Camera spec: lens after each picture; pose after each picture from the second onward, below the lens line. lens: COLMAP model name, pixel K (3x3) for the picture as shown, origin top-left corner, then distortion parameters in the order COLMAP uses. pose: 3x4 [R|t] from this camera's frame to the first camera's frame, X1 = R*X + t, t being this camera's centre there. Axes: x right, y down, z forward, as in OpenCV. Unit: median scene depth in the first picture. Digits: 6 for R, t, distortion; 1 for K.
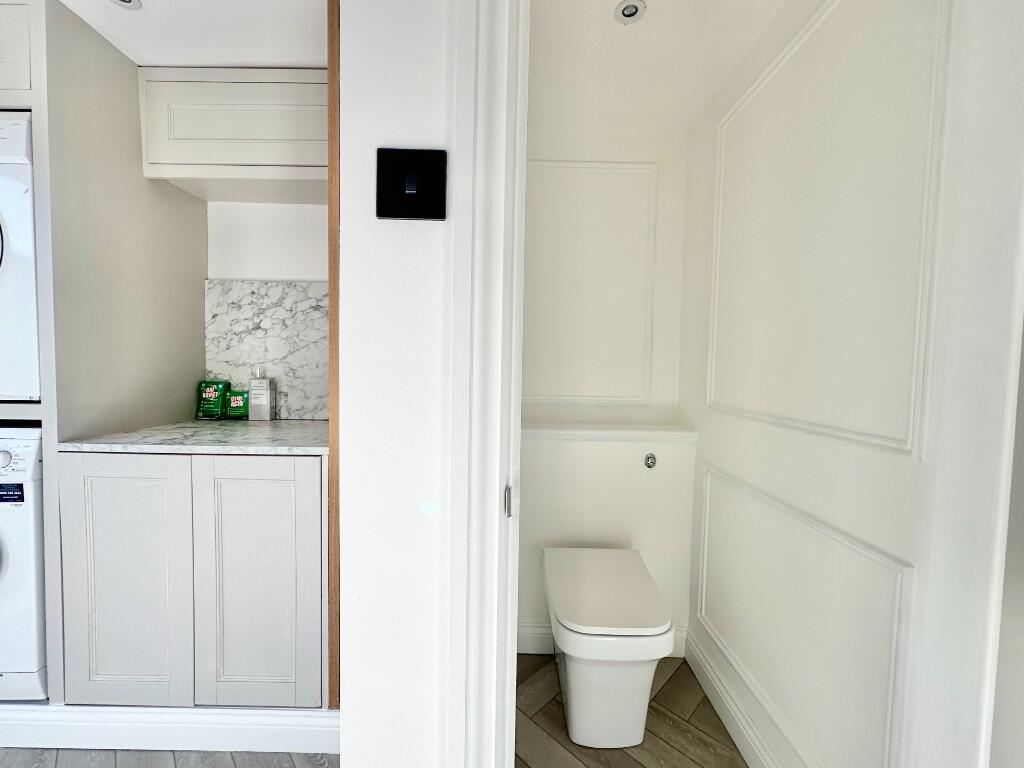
lens RADIAL K [[408.8, 0, 513.2], [0, 408.8, 383.5], [0, 0, 1]] dist [-0.002028, 0.000376]
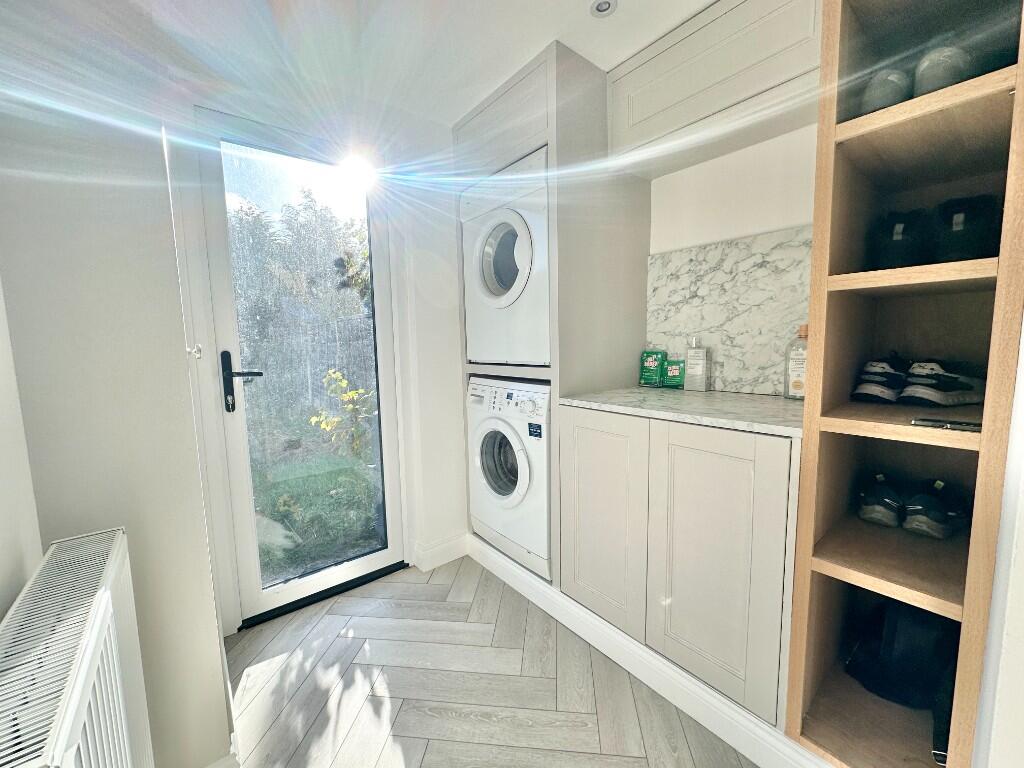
lens RADIAL K [[408.8, 0, 510.1], [0, 408.8, 384.2], [0, 0, 1]] dist [-0.002028, 0.000376]
pose [[0.624185, 0.050341, -0.779653, -0.128317], [-0.001135, 0.997979, 0.063529, 0.012430], [0.781276, -0.038769, 0.622981, 0.037378]]
